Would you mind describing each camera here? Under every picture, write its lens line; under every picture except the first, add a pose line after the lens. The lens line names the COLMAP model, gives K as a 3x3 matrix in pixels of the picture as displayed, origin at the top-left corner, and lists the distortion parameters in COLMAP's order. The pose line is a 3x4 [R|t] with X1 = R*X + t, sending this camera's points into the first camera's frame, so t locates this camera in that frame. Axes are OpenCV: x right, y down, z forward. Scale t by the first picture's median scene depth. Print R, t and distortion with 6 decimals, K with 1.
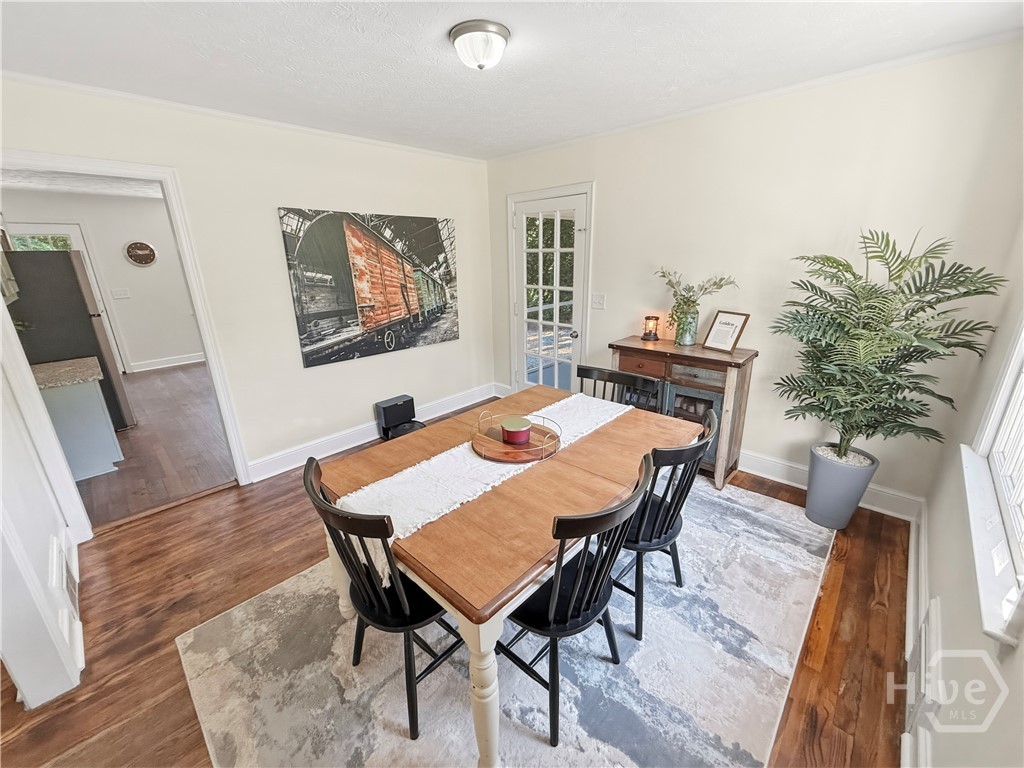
lens RADIAL K [[409.8, 0, 508.1], [0, 409.8, 387.1], [0, 0, 1]] dist [-0.002299, -0.000481]
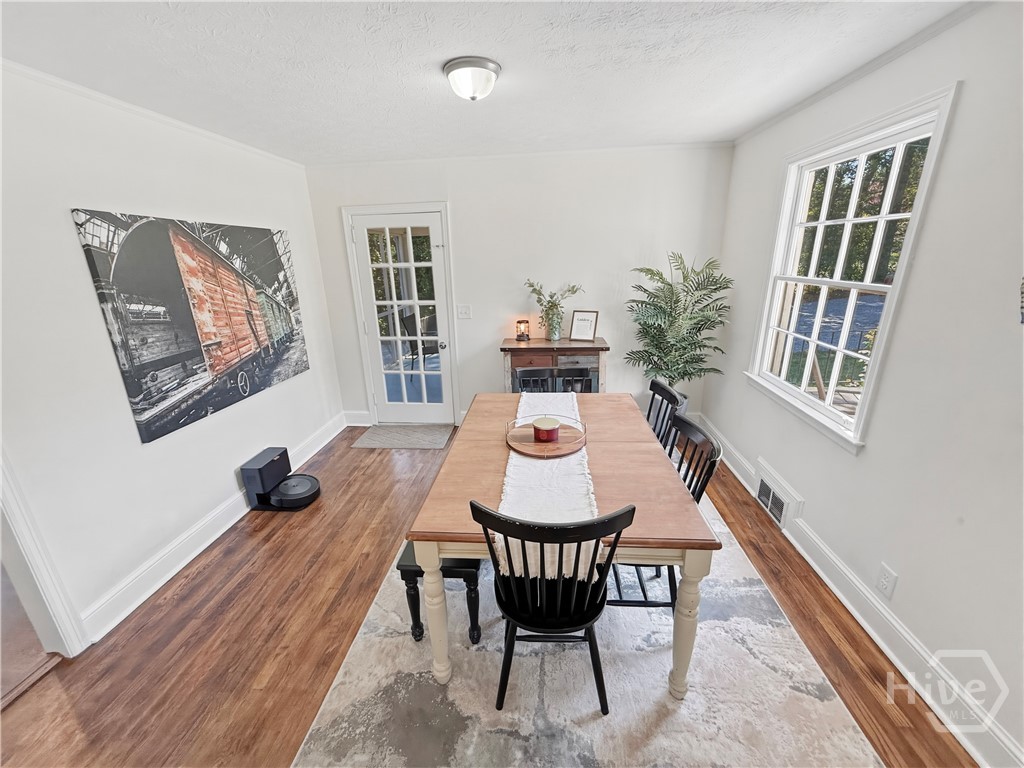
lens RADIAL K [[409.8, 0, 512.6], [0, 409.8, 387.5], [0, 0, 1]] dist [-0.002299, -0.000481]
pose [[0.780475, -0.192917, 0.594678, -0.408737], [0.204741, 0.977617, 0.048435, -0.046253], [-0.590712, 0.083953, 0.802503, 0.085561]]
